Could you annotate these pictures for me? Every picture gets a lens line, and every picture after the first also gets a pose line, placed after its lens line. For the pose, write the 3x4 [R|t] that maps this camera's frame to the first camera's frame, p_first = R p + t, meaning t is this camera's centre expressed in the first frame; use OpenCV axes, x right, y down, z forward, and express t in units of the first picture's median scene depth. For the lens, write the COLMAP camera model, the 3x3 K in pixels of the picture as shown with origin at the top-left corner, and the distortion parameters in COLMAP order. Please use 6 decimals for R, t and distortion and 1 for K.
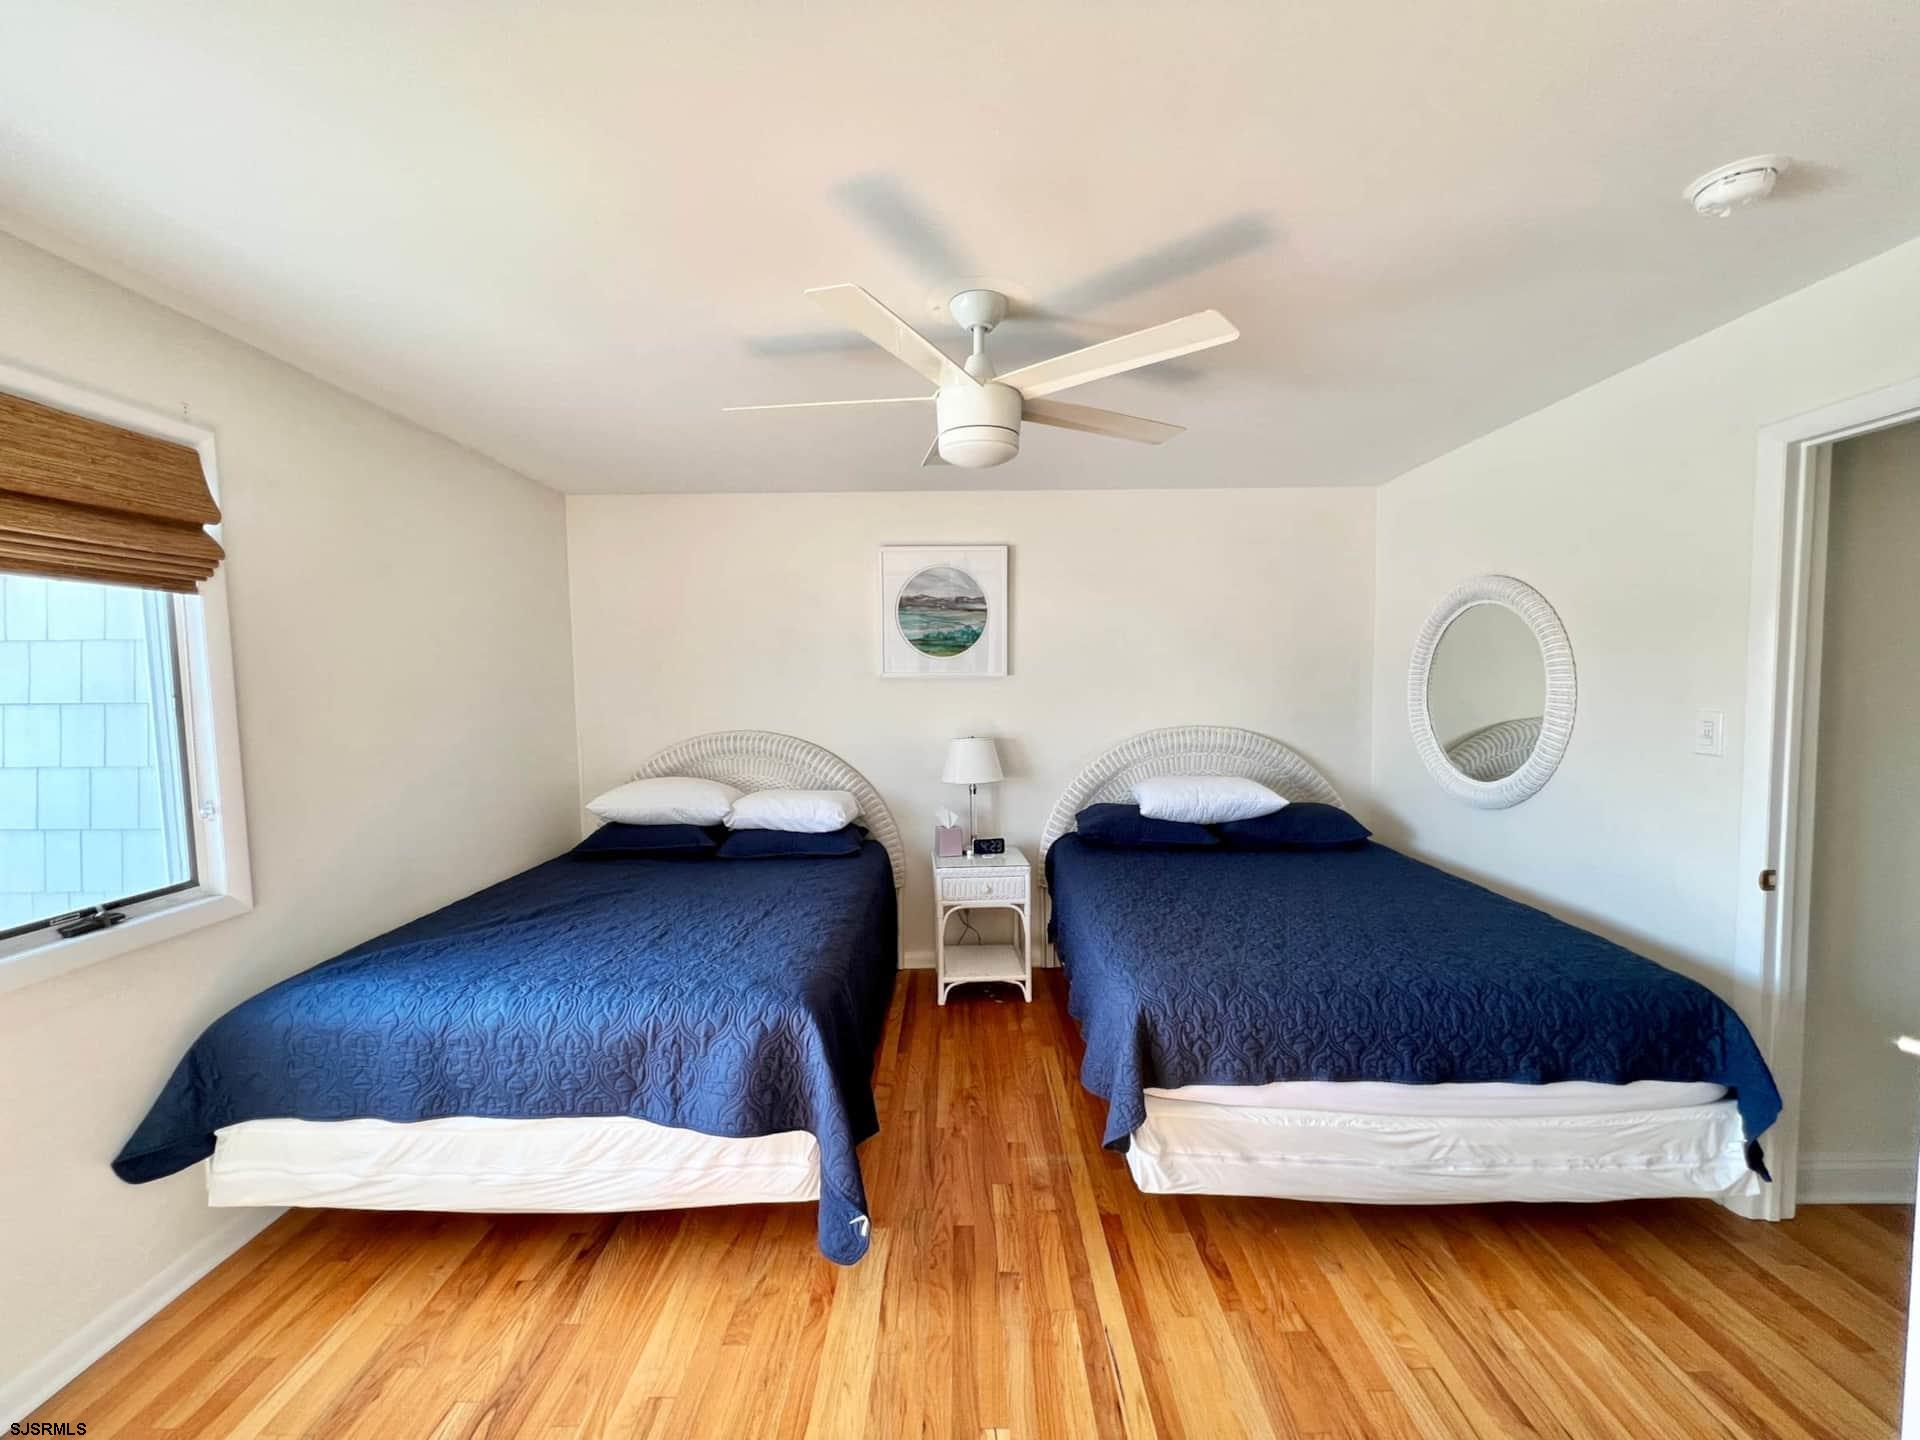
lens RADIAL K [[767.3, 0, 964.6], [0, 767.3, 724.5], [0, 0, 1]] dist [-0.000882, 0.000125]
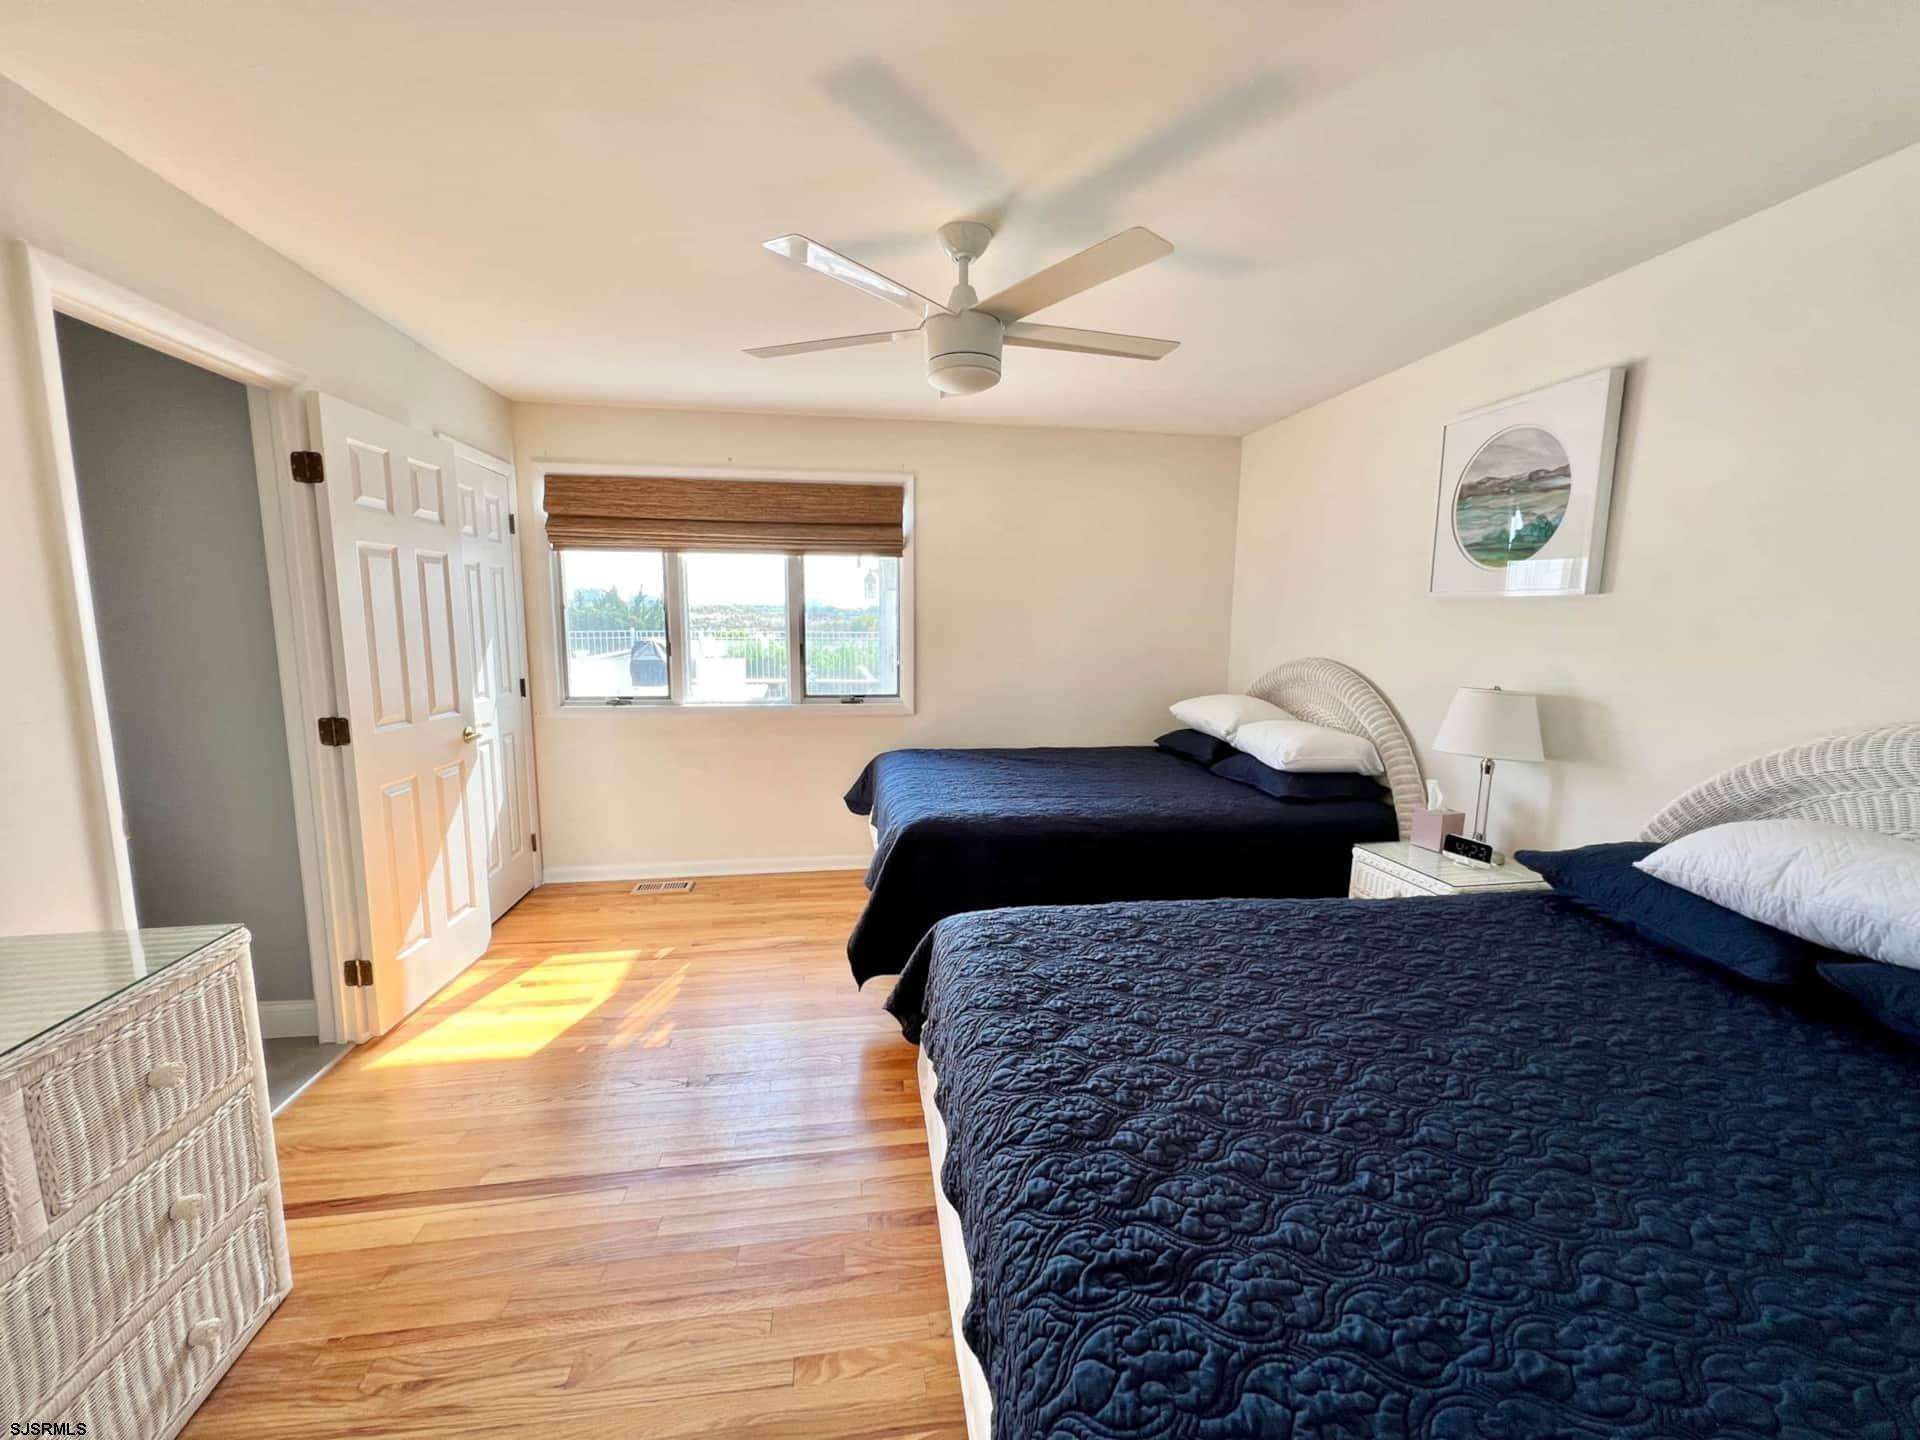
lens RADIAL K [[767.3, 0, 963.2], [0, 767.3, 720.0], [0, 0, 1]] dist [-0.000882, 0.000125]
pose [[0.158767, 0.142495, -0.976979, 0.576968], [-0.072398, 0.988546, 0.132417, -0.010289], [0.984658, 0.049708, 0.167265, 0.429327]]
